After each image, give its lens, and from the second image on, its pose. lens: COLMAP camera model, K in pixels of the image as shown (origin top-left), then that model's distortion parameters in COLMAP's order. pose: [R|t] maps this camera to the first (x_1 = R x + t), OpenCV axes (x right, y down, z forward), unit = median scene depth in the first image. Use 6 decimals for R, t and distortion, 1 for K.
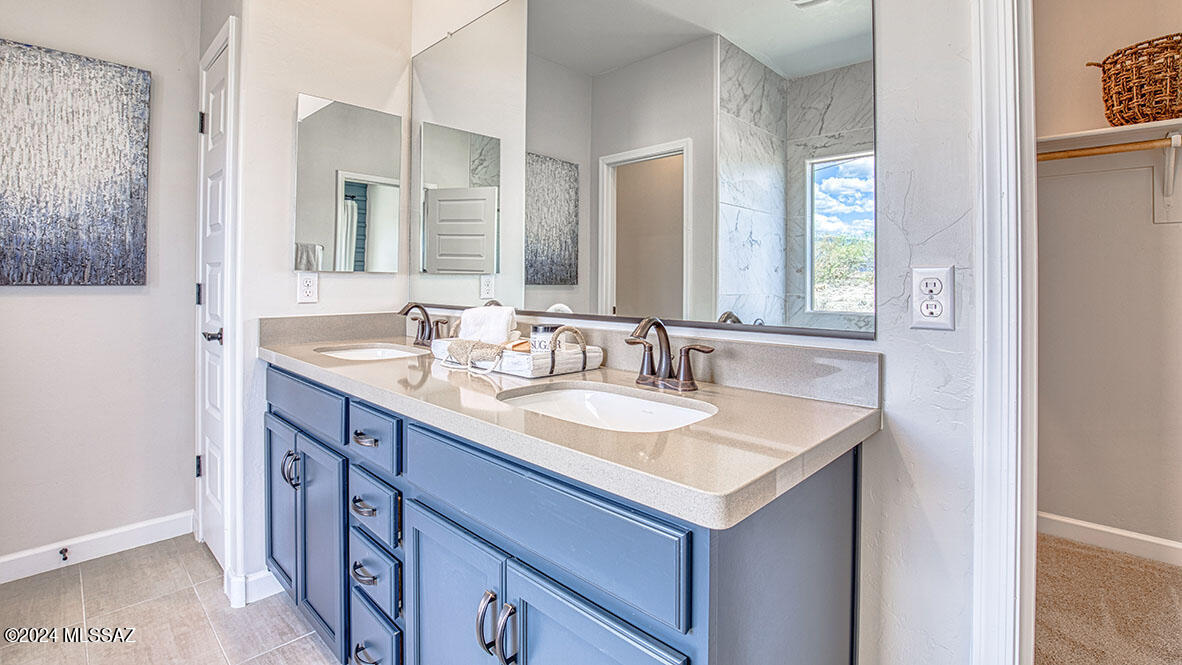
lens RADIAL K [[537.1, 0, 596.7], [0, 537.1, 274.5], [0, 0, 1]] dist [-0.037346, 0.007525]
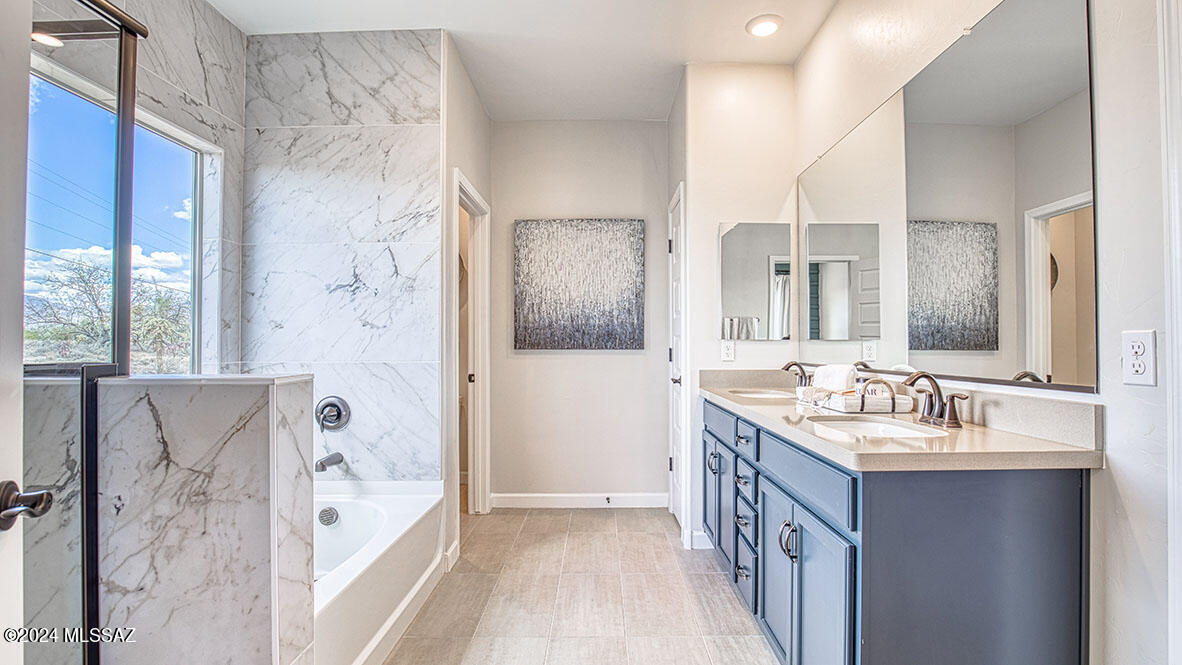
lens RADIAL K [[576.1, 0, 591.0], [0, 576.1, 332.5], [0, 0, 1]] dist [-0.034327, 0.000170]
pose [[0.686100, -0.019704, -0.727240, 0.398014], [0.009764, 0.999793, -0.017877, -0.001712], [0.727442, 0.005165, 0.686150, -0.421639]]
